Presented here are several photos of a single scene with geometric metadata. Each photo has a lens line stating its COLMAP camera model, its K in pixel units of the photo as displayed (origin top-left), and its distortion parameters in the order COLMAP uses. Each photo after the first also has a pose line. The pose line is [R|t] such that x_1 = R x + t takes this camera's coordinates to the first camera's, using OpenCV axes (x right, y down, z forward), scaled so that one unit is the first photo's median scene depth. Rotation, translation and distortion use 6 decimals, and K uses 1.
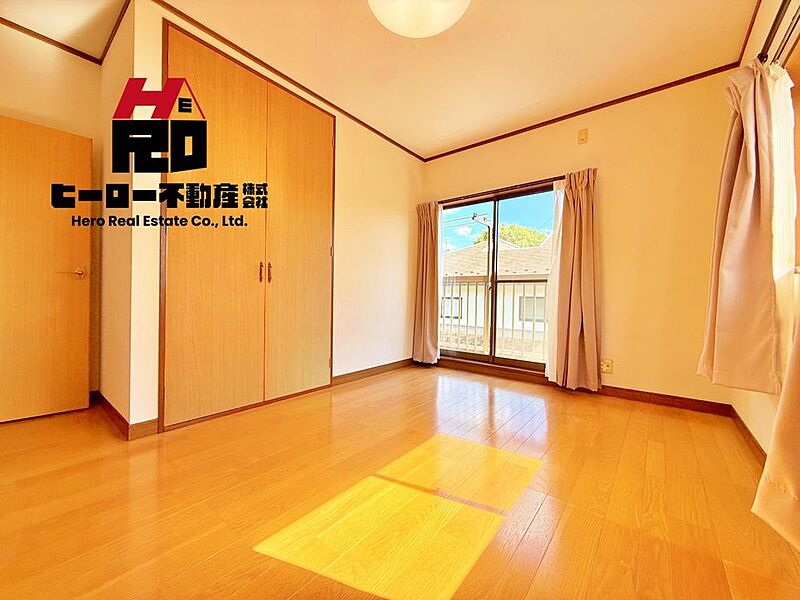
lens RADIAL K [[321.0, 0, 398.0], [0, 321.0, 300.2], [0, 0, 1]] dist [-0.003508, 0.000972]
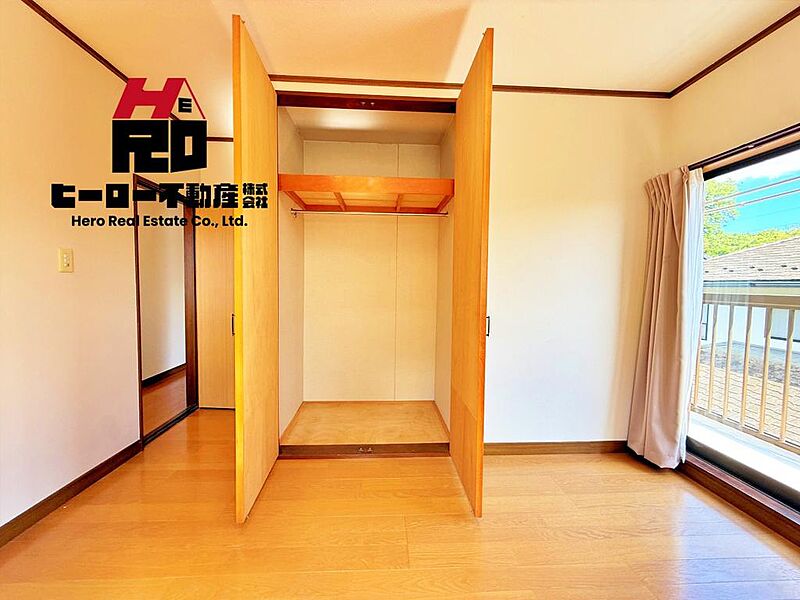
lens RADIAL K [[321.0, 0, 397.0], [0, 321.0, 299.4], [0, 0, 1]] dist [-0.003508, 0.000972]
pose [[0.673024, 0.029032, -0.739051, 0.212421], [-0.013171, 0.999541, 0.027270, -0.105540], [0.739503, -0.008620, 0.673098, 0.316711]]
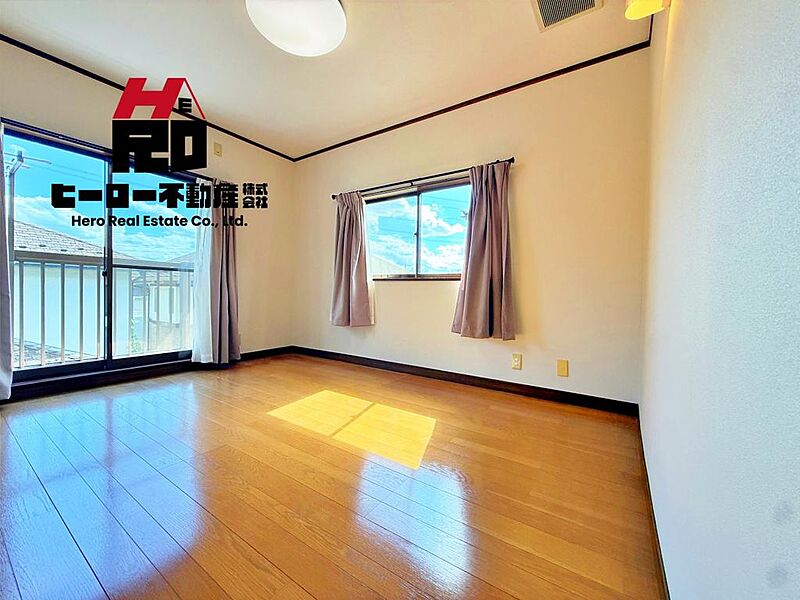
lens RADIAL K [[321.0, 0, 398.1], [0, 321.0, 299.8], [0, 0, 1]] dist [-0.003508, 0.000972]
pose [[-0.084947, -0.040926, 0.995545, -0.560732], [-0.008076, 0.999152, 0.040385, -0.011801], [-0.996353, -0.004610, -0.085205, 0.368458]]
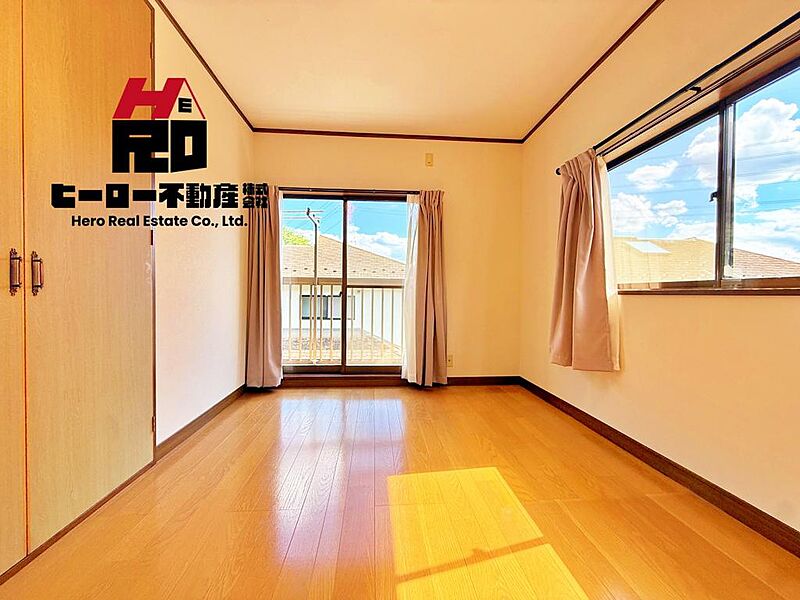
lens RADIAL K [[321.0, 0, 398.4], [0, 321.0, 298.2], [0, 0, 1]] dist [-0.003508, 0.000972]
pose [[0.727966, -0.017939, 0.685379, -0.235970], [0.010593, 0.999833, 0.014918, -0.036240], [-0.685532, -0.003599, 0.728034, 0.212888]]
